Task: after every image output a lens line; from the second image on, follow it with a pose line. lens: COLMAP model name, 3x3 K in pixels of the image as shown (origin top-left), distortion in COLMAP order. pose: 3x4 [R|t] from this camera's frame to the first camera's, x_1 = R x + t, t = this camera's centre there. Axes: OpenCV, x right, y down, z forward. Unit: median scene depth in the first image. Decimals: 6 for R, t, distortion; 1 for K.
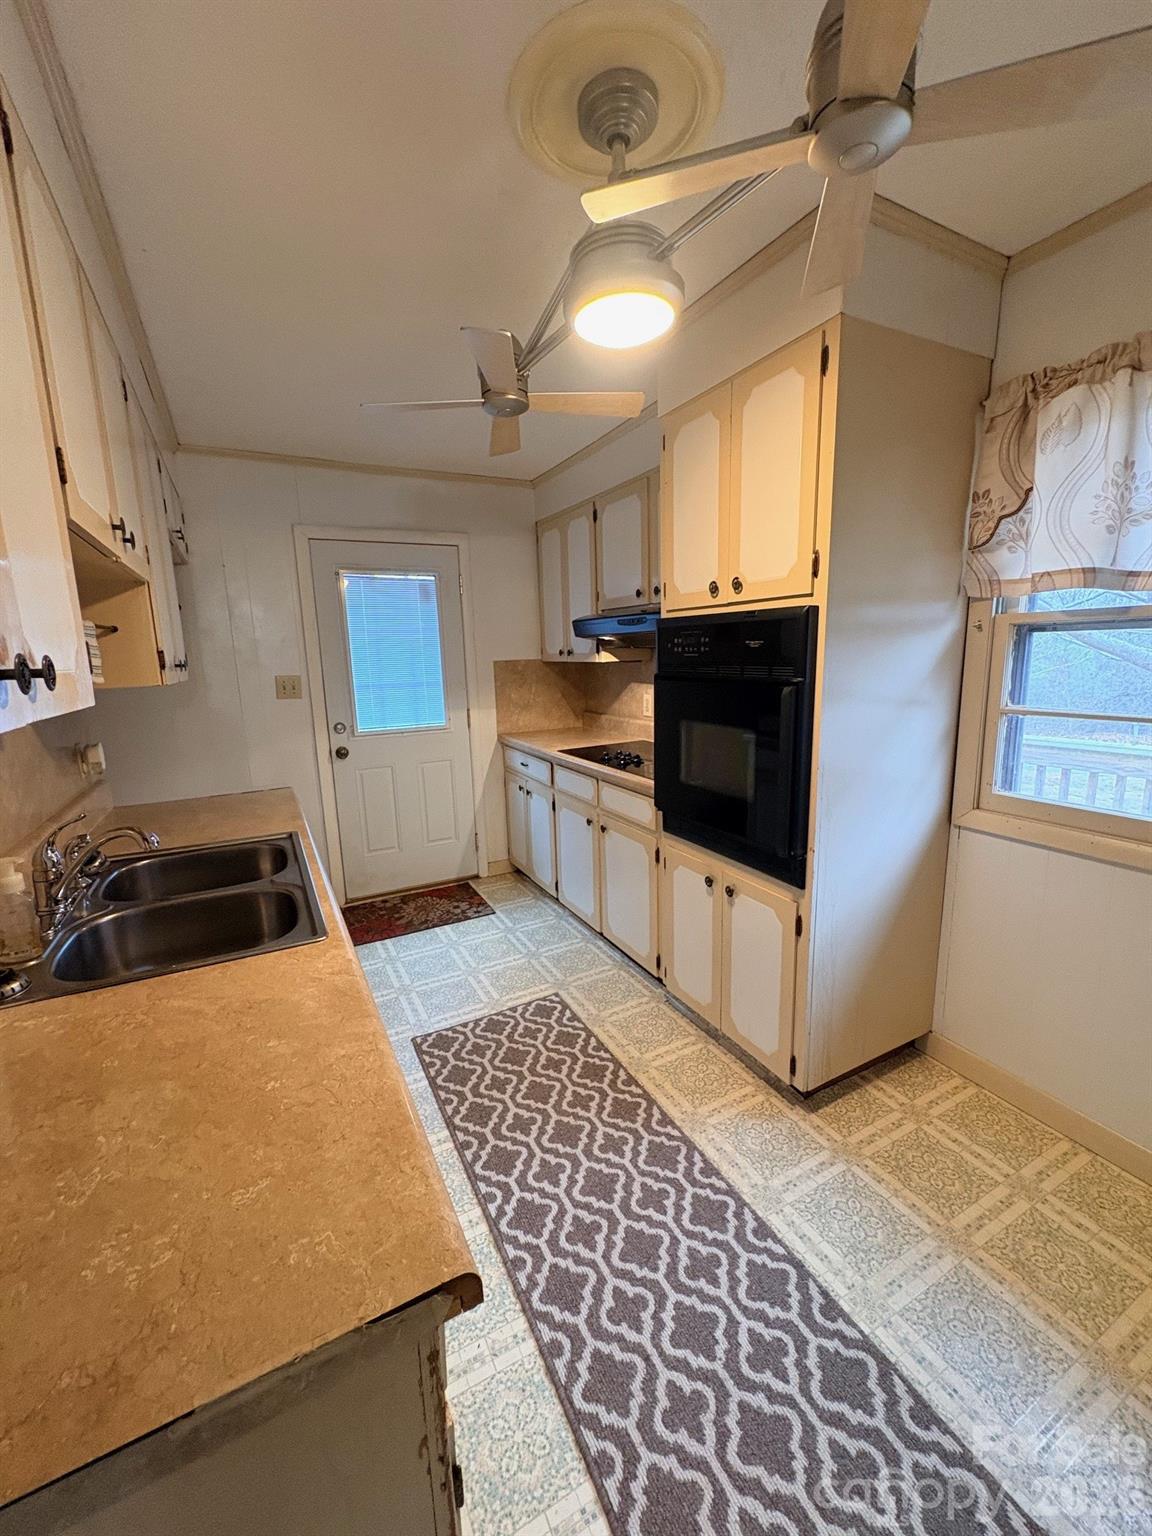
lens RADIAL K [[612.3, 0, 573.5], [0, 612.3, 767.5], [0, 0, 1]] dist [-0.000350, 0.000041]
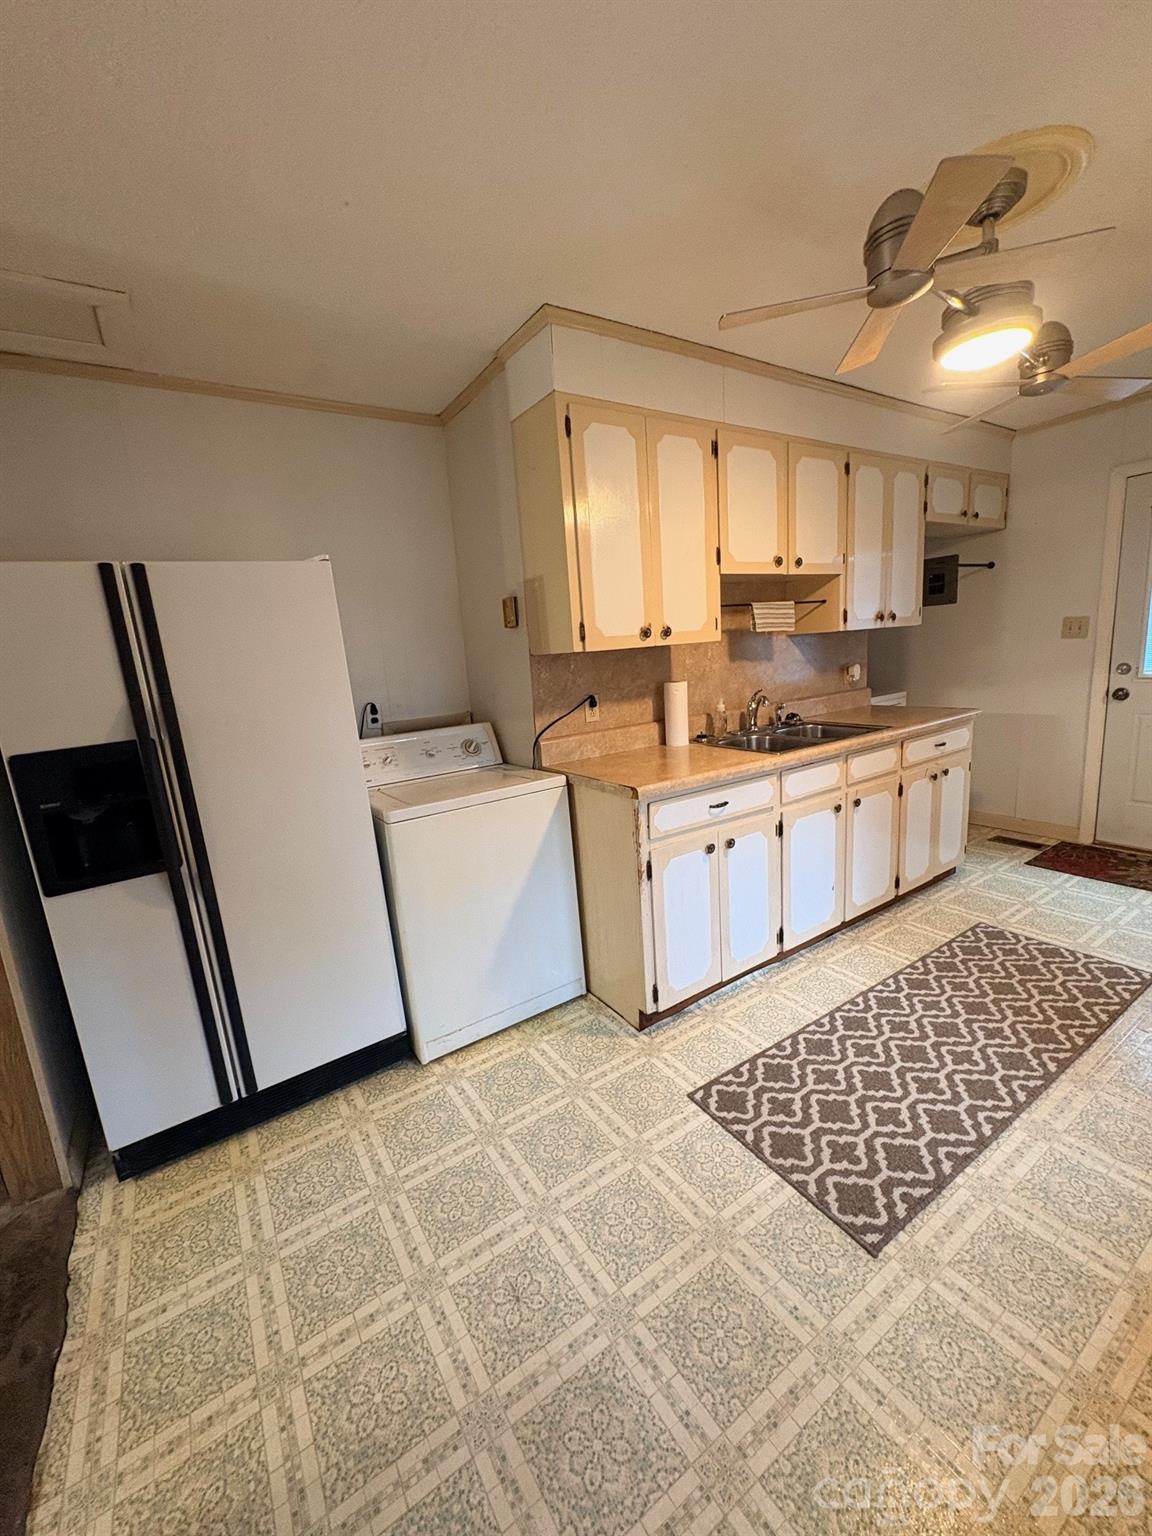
lens RADIAL K [[612.3, 0, 573.5], [0, 612.3, 767.5], [0, 0, 1]] dist [-0.000350, 0.000041]
pose [[0.101338, 0.211648, -0.972078, 0.559755], [-0.112900, 0.973243, 0.200132, -0.006871], [0.988425, 0.089466, 0.122521, 0.016964]]
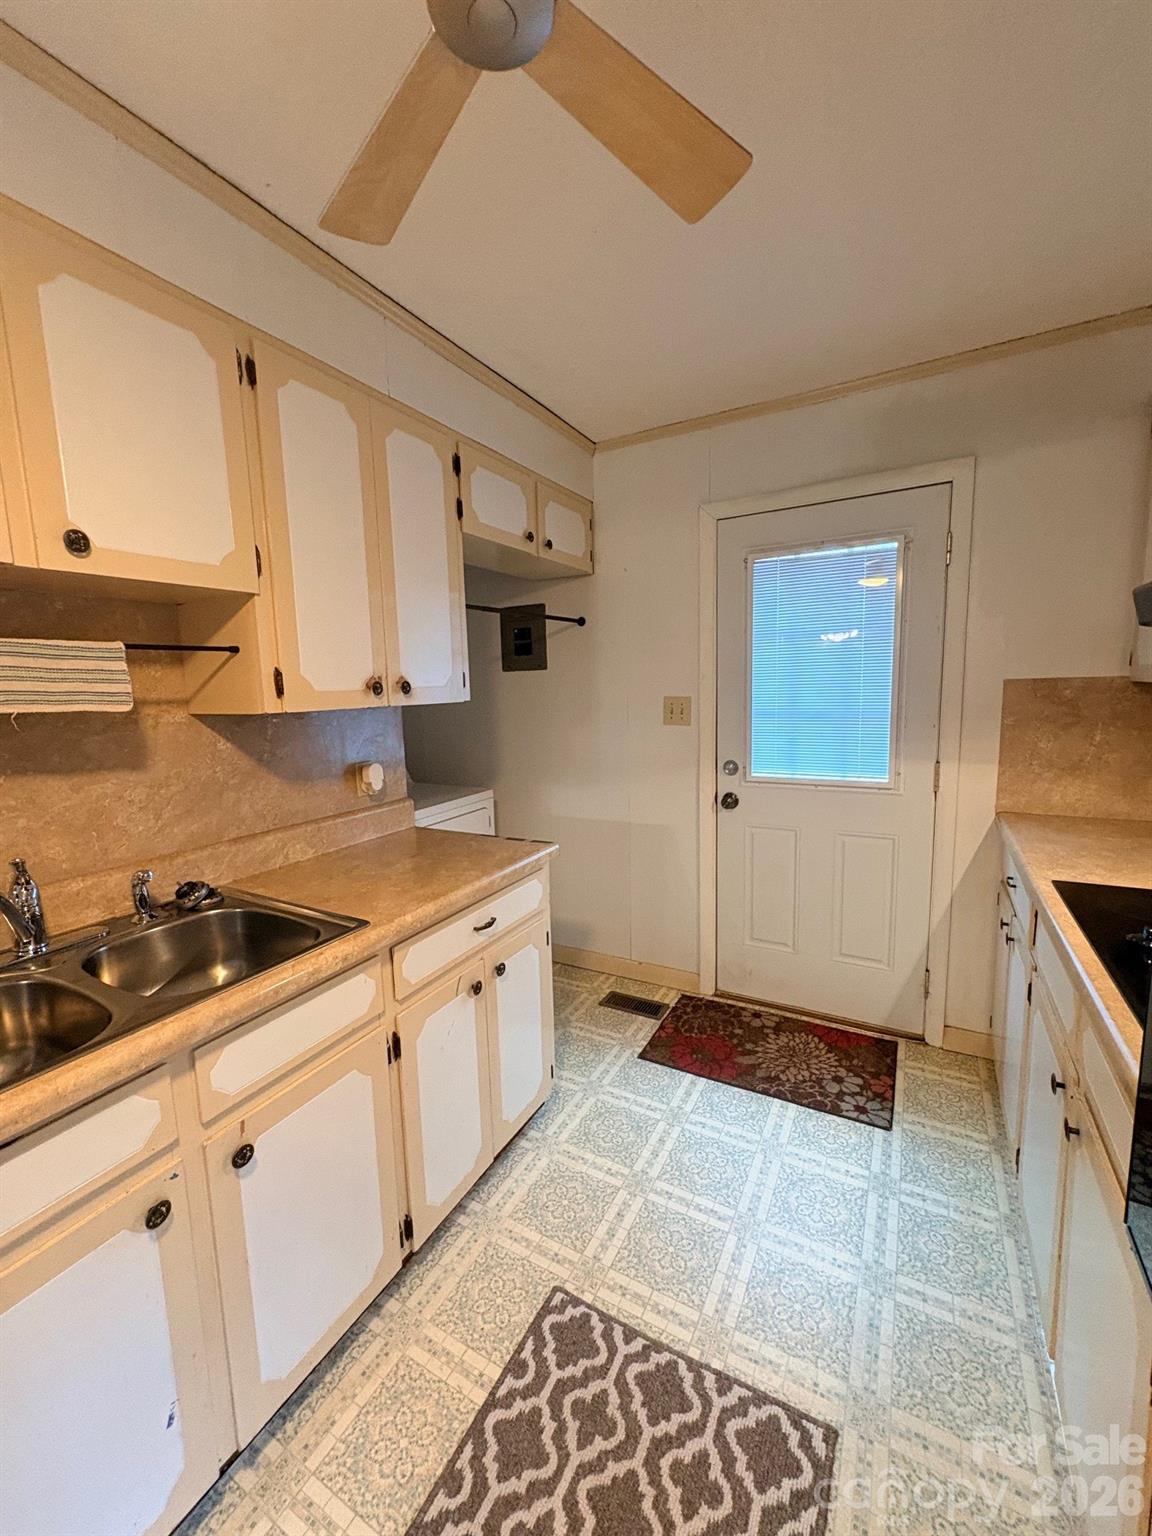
lens RADIAL K [[612.3, 0, 573.5], [0, 612.3, 767.5], [0, 0, 1]] dist [-0.000350, 0.000041]
pose [[0.552203, 0.127139, -0.823958, 0.140253], [-0.142059, 0.988200, 0.057277, -0.085972], [0.821517, 0.085423, 0.563748, 0.447904]]
